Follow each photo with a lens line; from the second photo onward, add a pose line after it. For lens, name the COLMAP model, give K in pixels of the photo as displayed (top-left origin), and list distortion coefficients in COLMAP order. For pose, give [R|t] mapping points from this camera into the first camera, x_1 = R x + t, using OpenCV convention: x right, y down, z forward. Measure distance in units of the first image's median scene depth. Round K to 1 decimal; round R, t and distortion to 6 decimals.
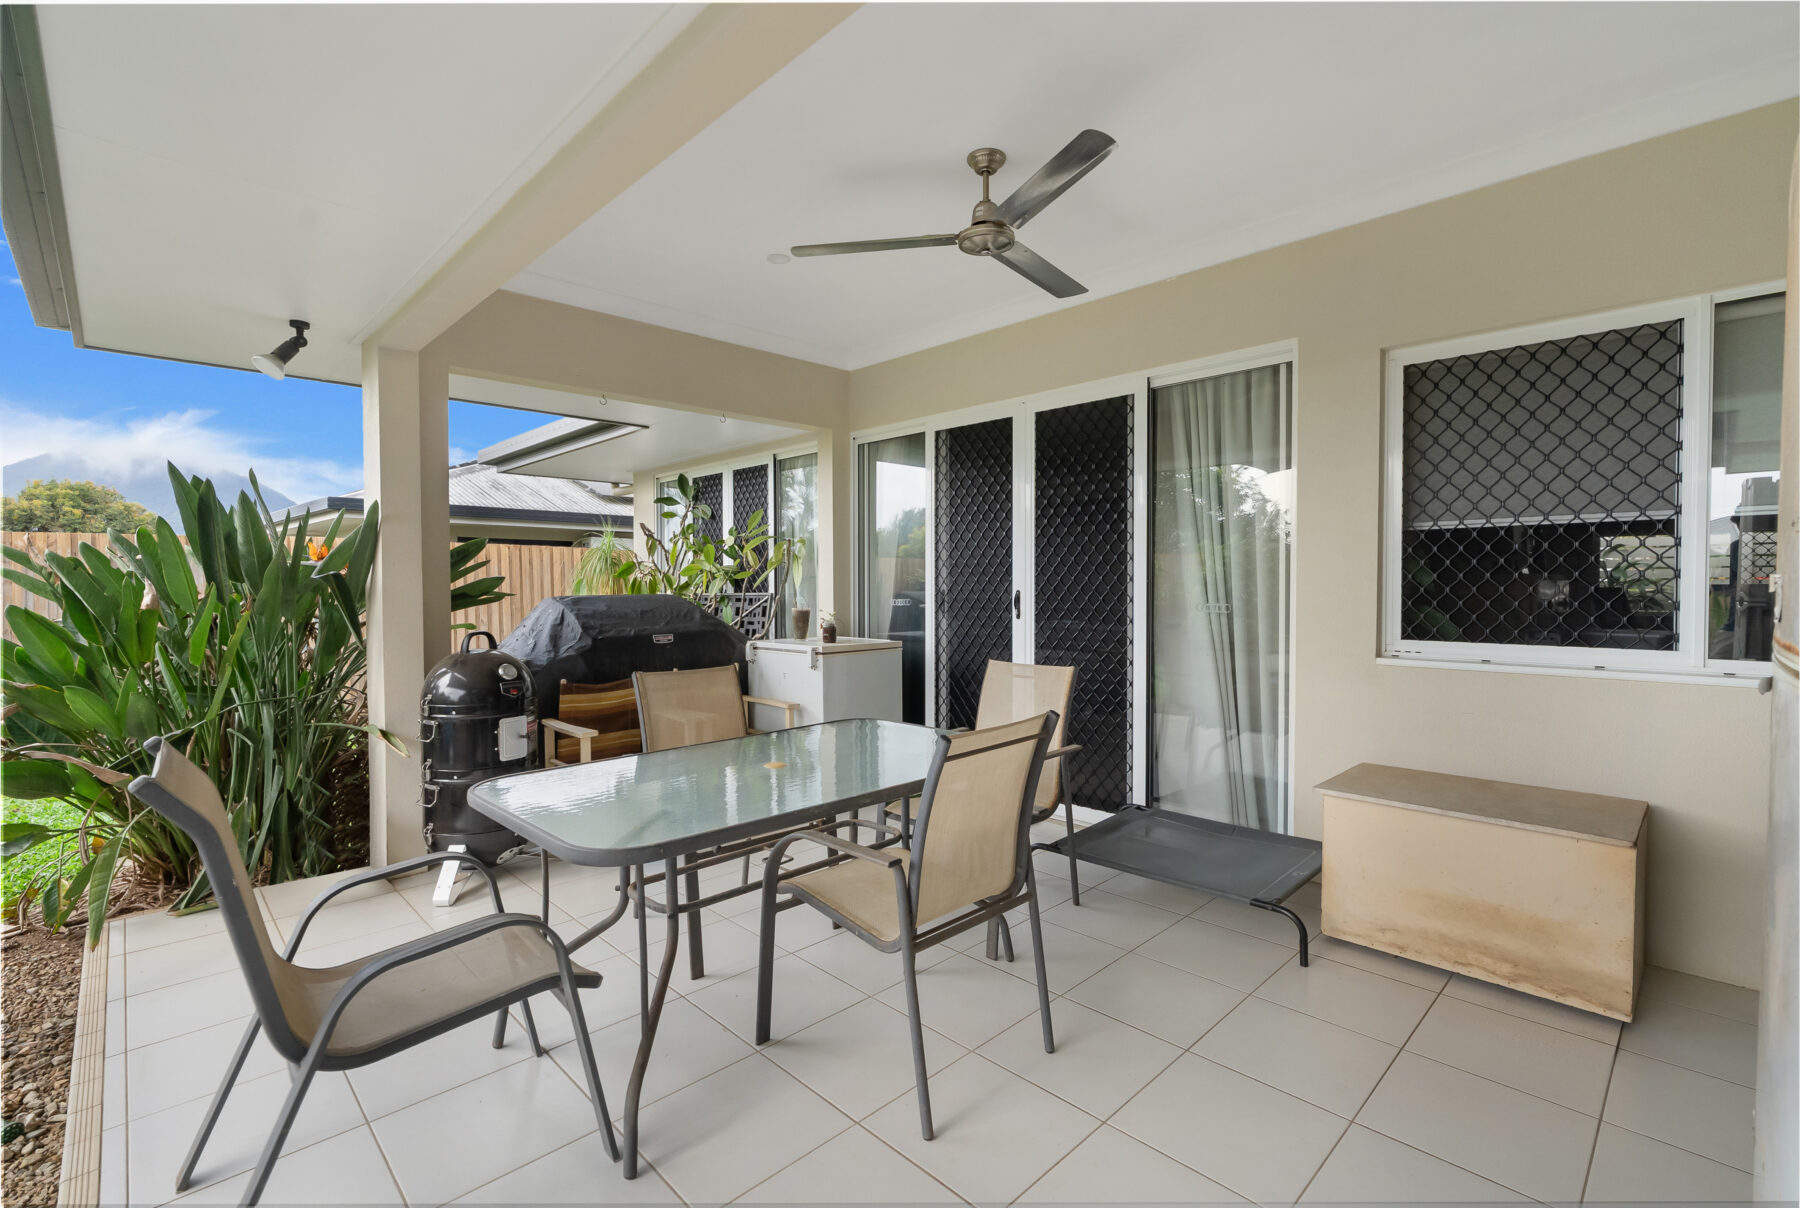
lens RADIAL K [[834.2, 0, 894.8], [0, 834.2, 592.5], [0, 0, 1]] dist [0.002968, 0.000109]
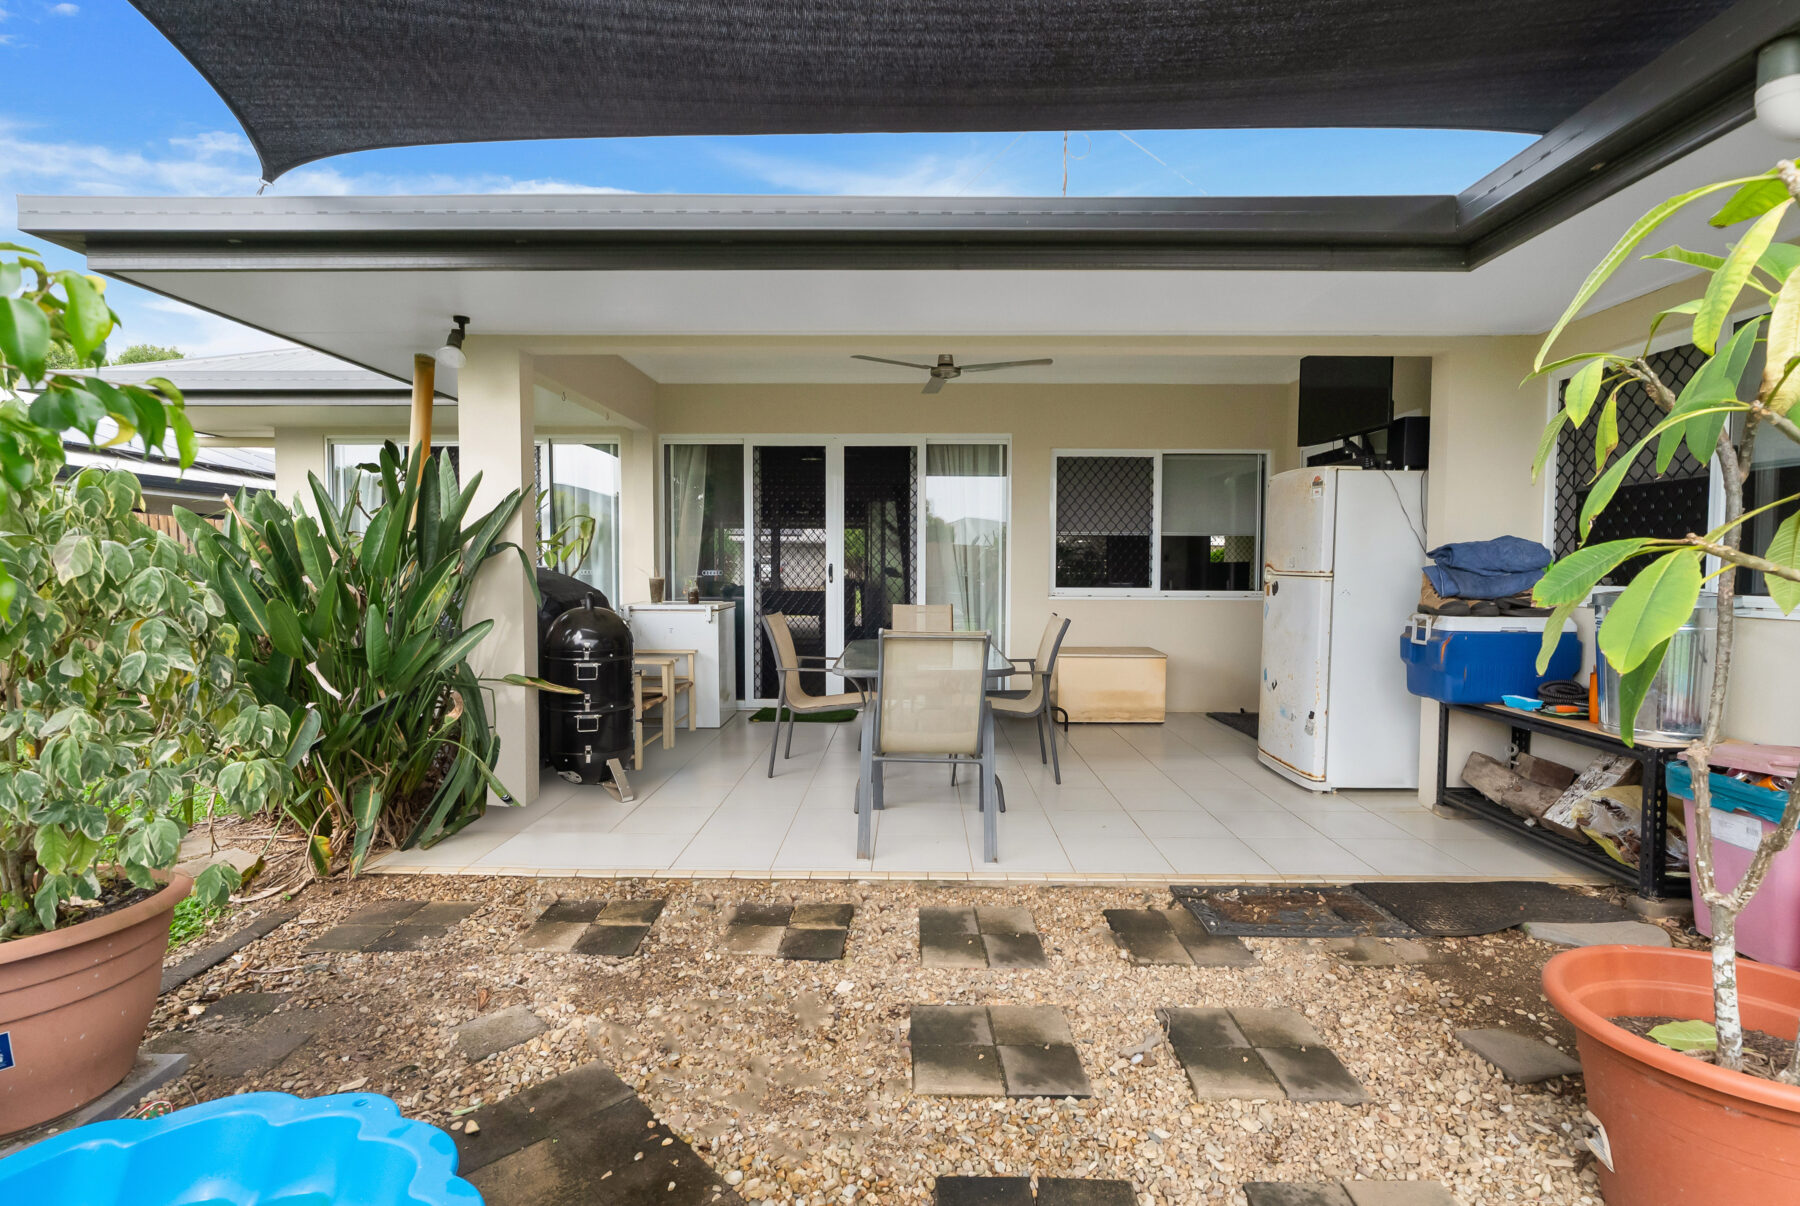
lens RADIAL K [[834.2, 0, 906.0], [0, 834.2, 597.8], [0, 0, 1]] dist [0.002968, 0.000109]
pose [[0.703701, -0.025139, 0.710051, -1.092027], [-0.000087, 0.999371, 0.035468, 0.008093], [-0.710496, -0.025021, 0.703256, -0.201590]]
